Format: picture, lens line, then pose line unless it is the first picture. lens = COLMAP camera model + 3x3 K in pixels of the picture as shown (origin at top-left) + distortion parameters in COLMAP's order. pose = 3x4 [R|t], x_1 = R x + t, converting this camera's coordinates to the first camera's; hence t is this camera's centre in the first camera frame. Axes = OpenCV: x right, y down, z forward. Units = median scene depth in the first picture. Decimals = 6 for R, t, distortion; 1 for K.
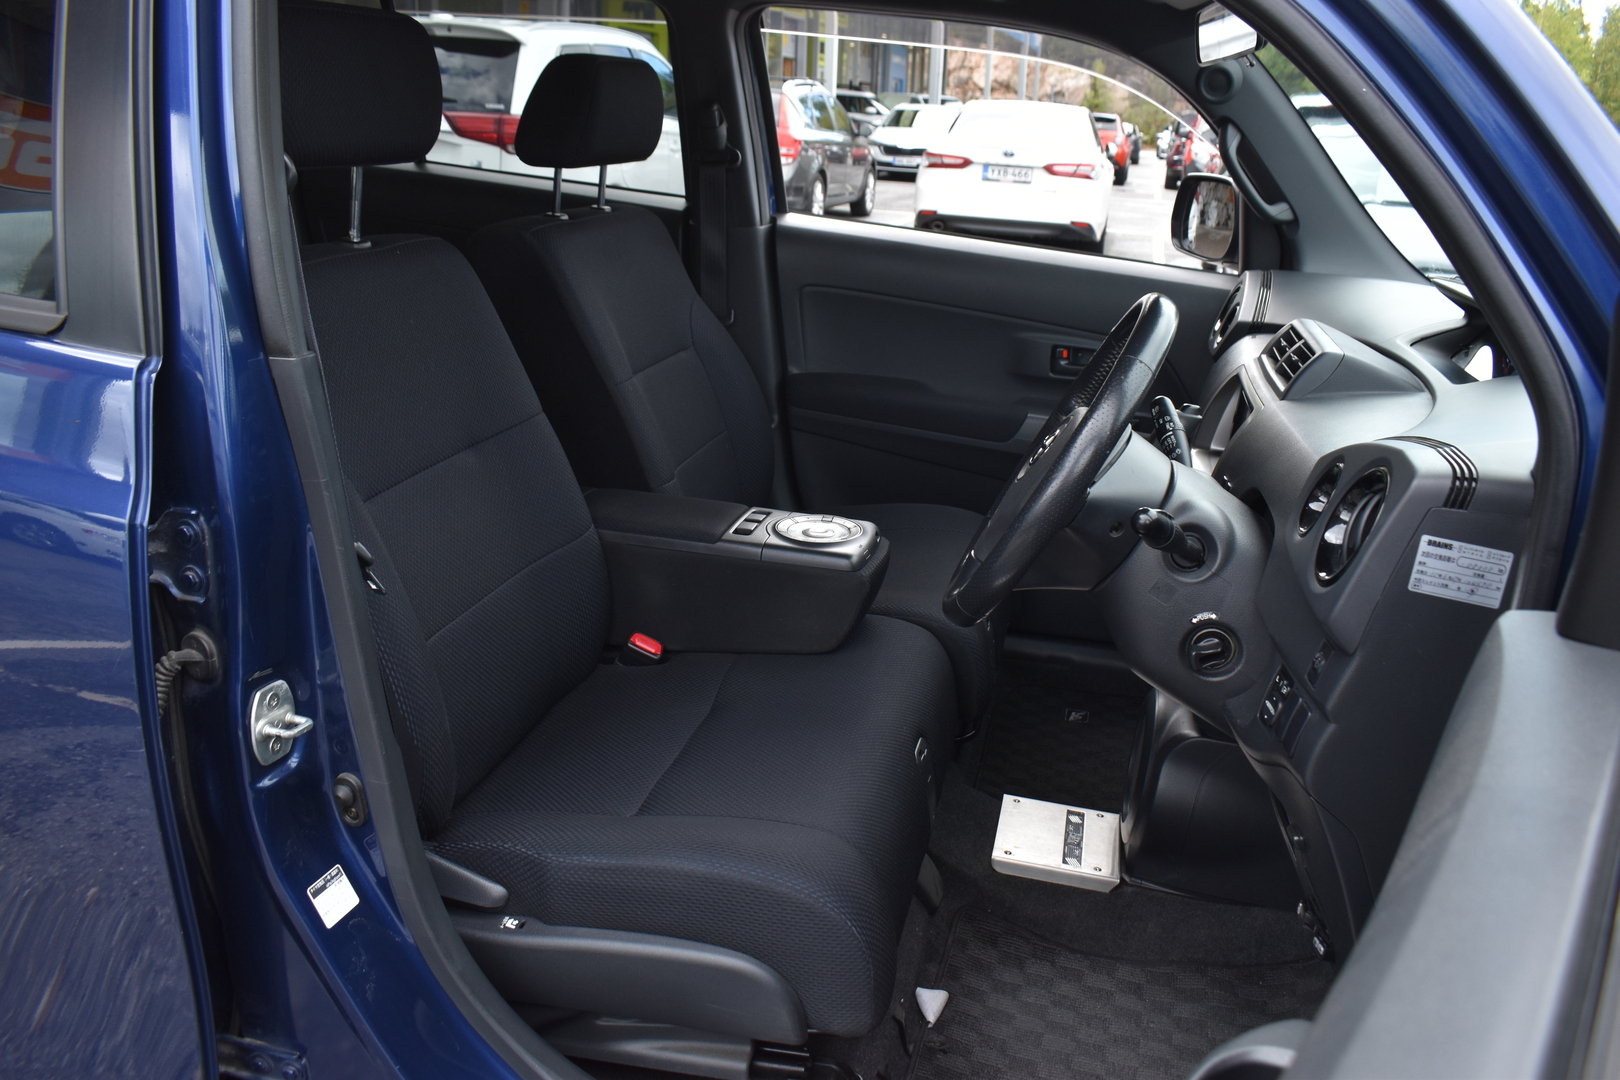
lens RADIAL K [[1206.8, 0, 810.0], [0, 1206.8, 540.0], [0, 0, 1]] dist [-0.103013, -0.000642]
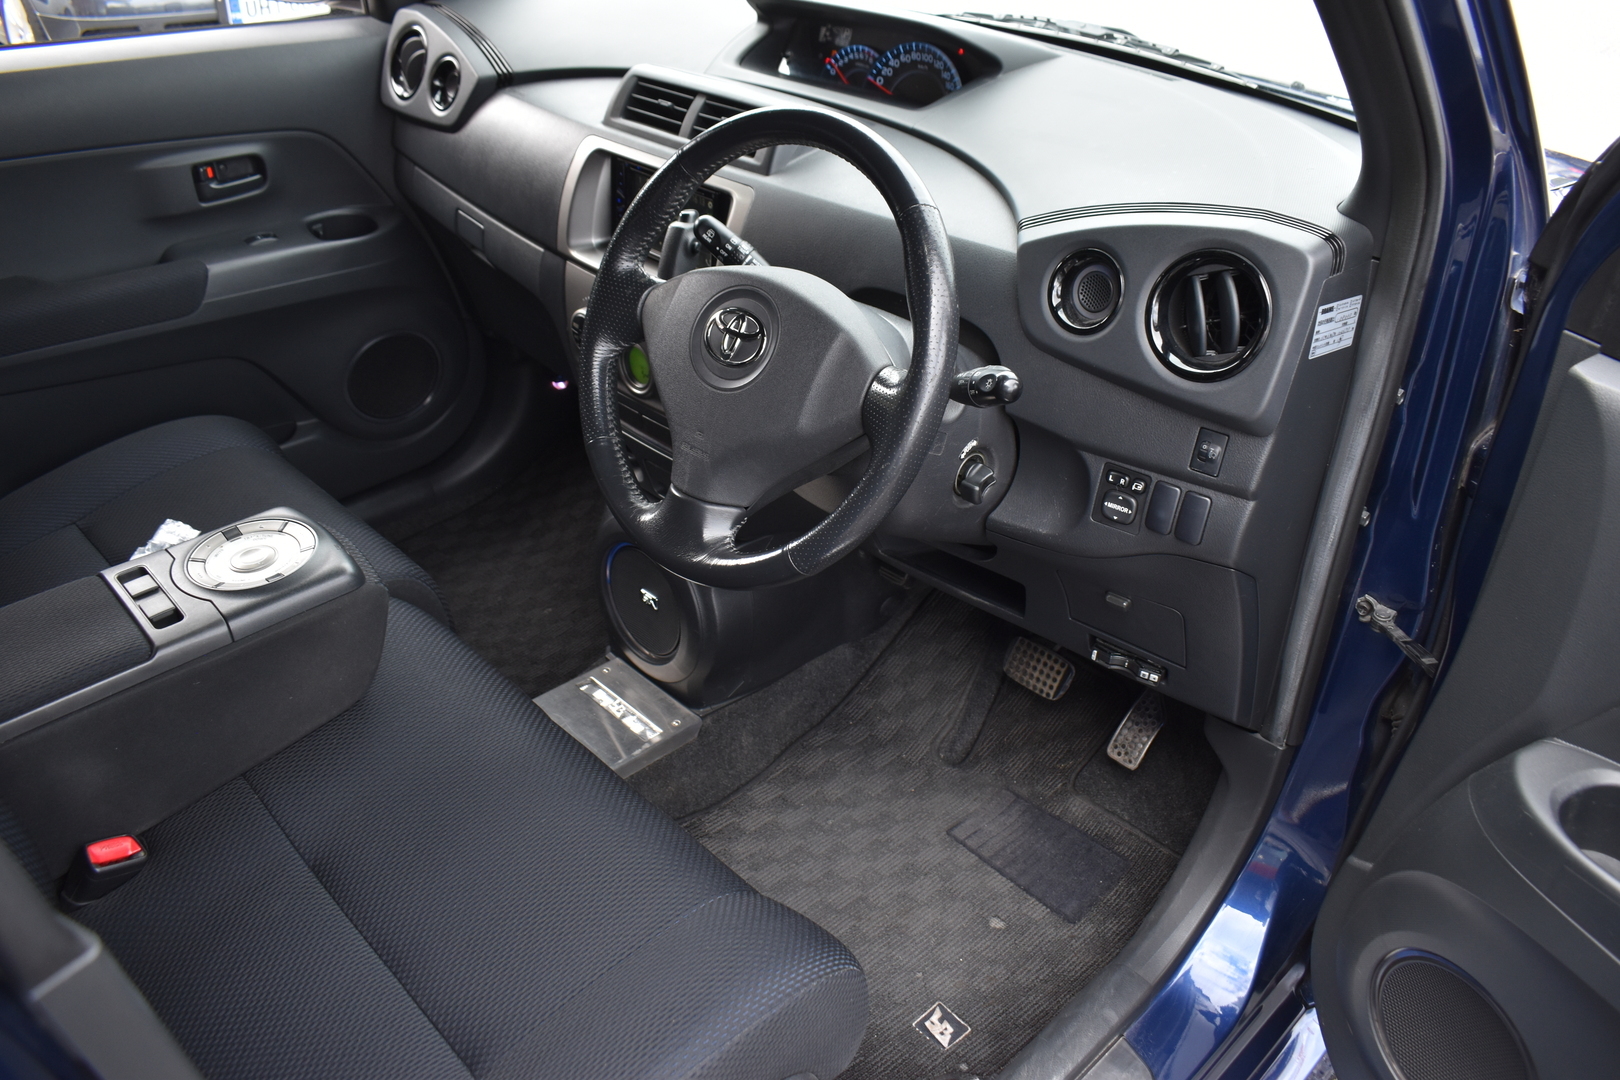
lens RADIAL K [[1206.8, 0, 810.0], [0, 1206.8, 540.0], [0, 0, 1]] dist [-0.103013, -0.000642]
pose [[0.530331, -0.489300, 0.692340, -0.295311], [0.286889, 0.872038, 0.396542, -0.197905], [-0.797774, -0.011674, 0.602843, 0.382801]]
